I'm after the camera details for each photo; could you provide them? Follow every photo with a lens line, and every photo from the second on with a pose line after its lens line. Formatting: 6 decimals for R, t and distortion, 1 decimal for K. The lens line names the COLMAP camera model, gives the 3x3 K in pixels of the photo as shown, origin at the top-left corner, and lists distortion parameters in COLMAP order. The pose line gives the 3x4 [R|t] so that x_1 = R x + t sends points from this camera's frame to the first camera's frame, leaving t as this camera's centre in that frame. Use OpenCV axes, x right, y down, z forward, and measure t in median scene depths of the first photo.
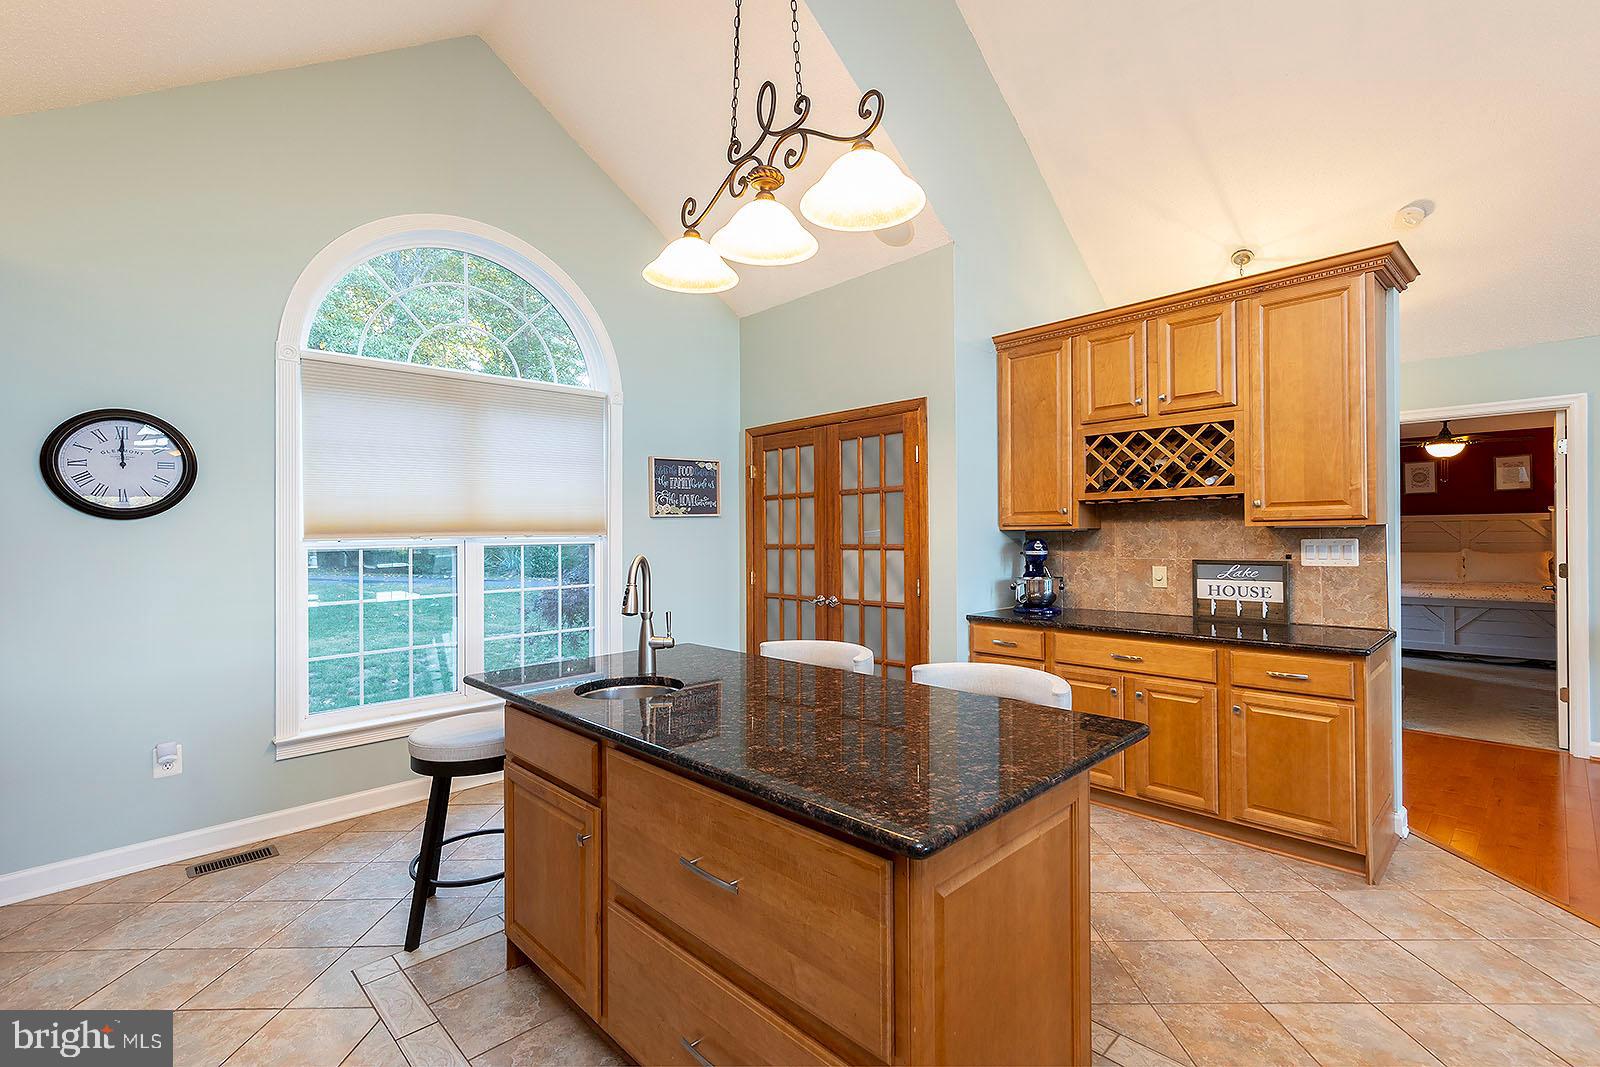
lens RADIAL K [[695.2, 0, 806.0], [0, 695.2, 527.6], [0, 0, 1]] dist [0.002923, -0.001187]
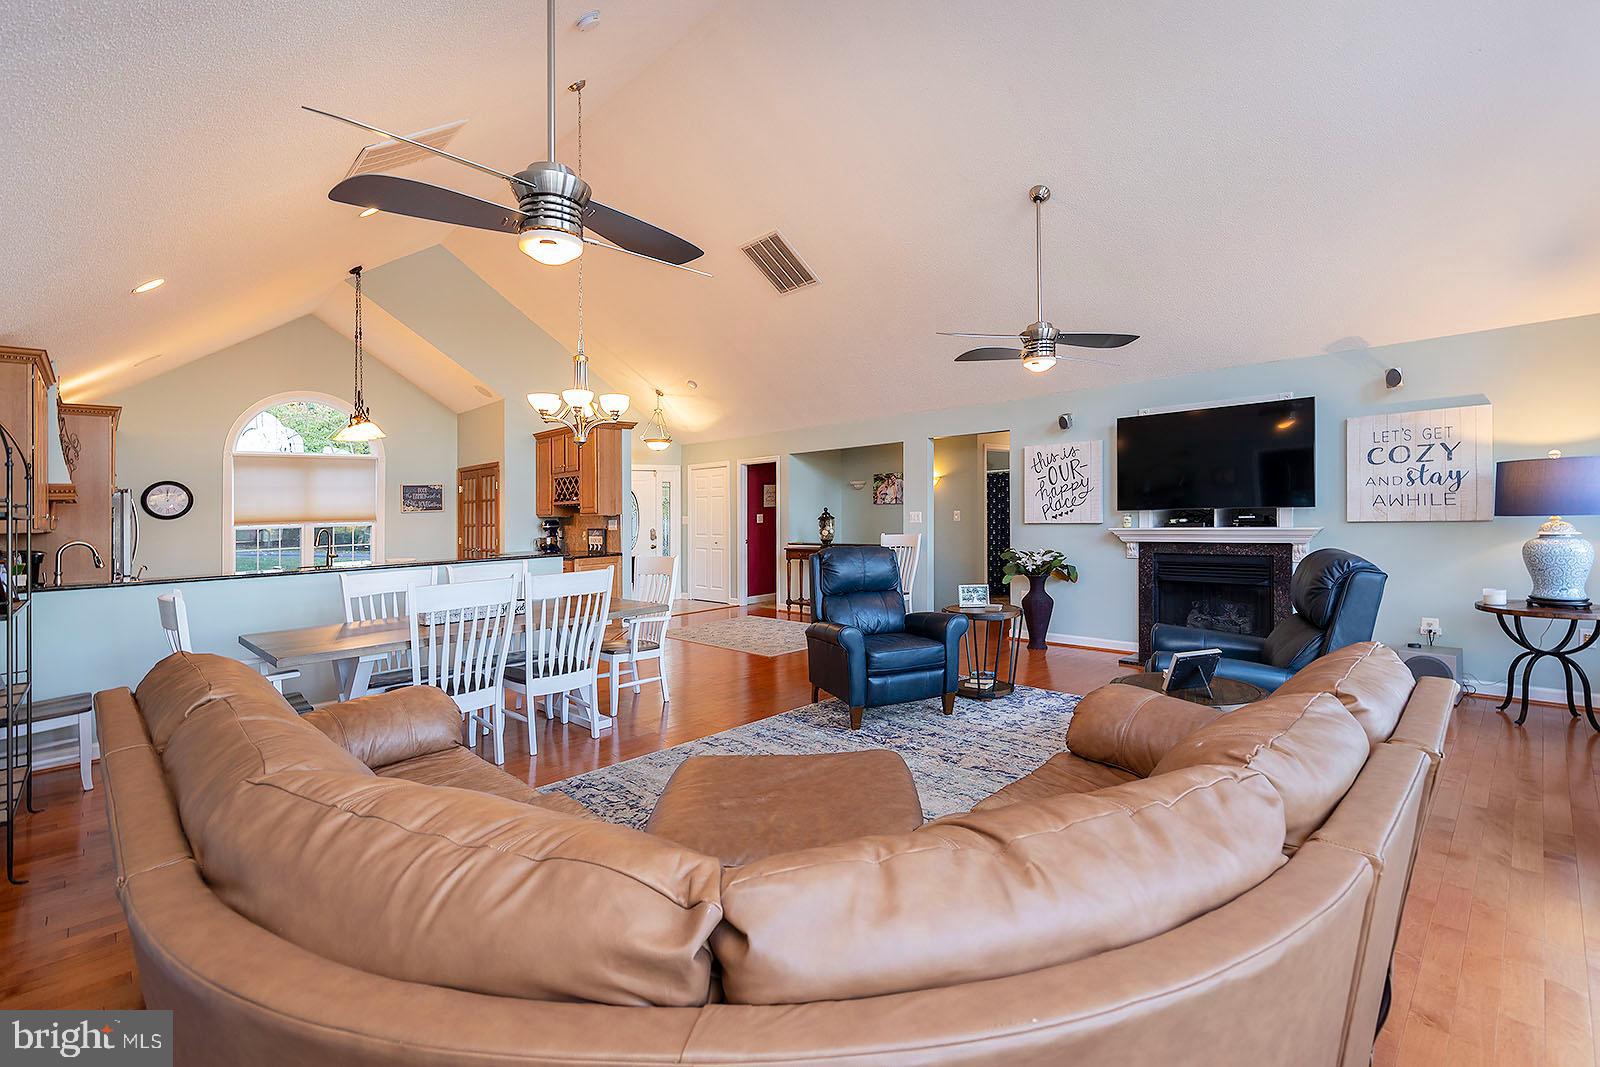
lens RADIAL K [[695.2, 0, 783.9], [0, 695.2, 492.6], [0, 0, 1]] dist [0.002923, -0.001187]
pose [[0.999863, -0.014779, -0.007490, 1.130449], [0.014639, 0.999722, -0.018482, -0.023709], [0.007761, 0.018370, 0.999801, -1.324358]]
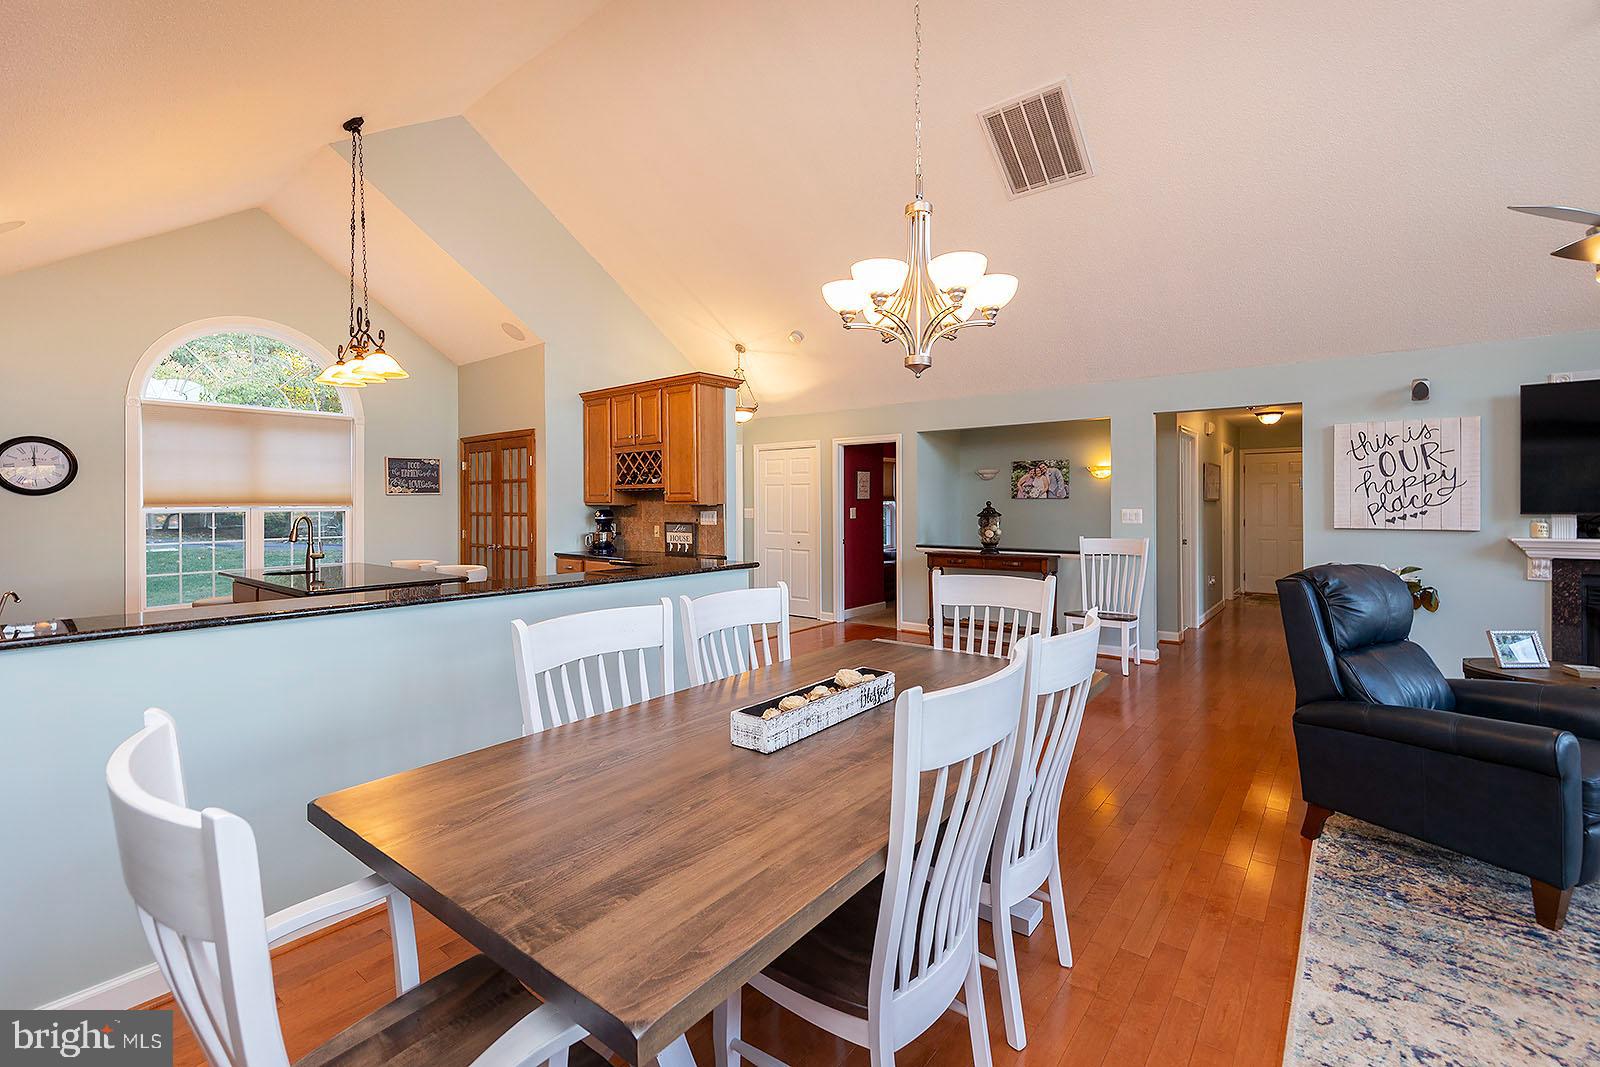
lens RADIAL K [[695.2, 0, 793.3], [0, 695.2, 510.2], [0, 0, 1]] dist [0.002923, -0.001187]
pose [[0.994288, 0.007631, 0.106457, 0.616181], [-0.009281, 0.999844, 0.015009, -0.014129], [-0.106325, -0.015911, 0.994204, -0.785789]]
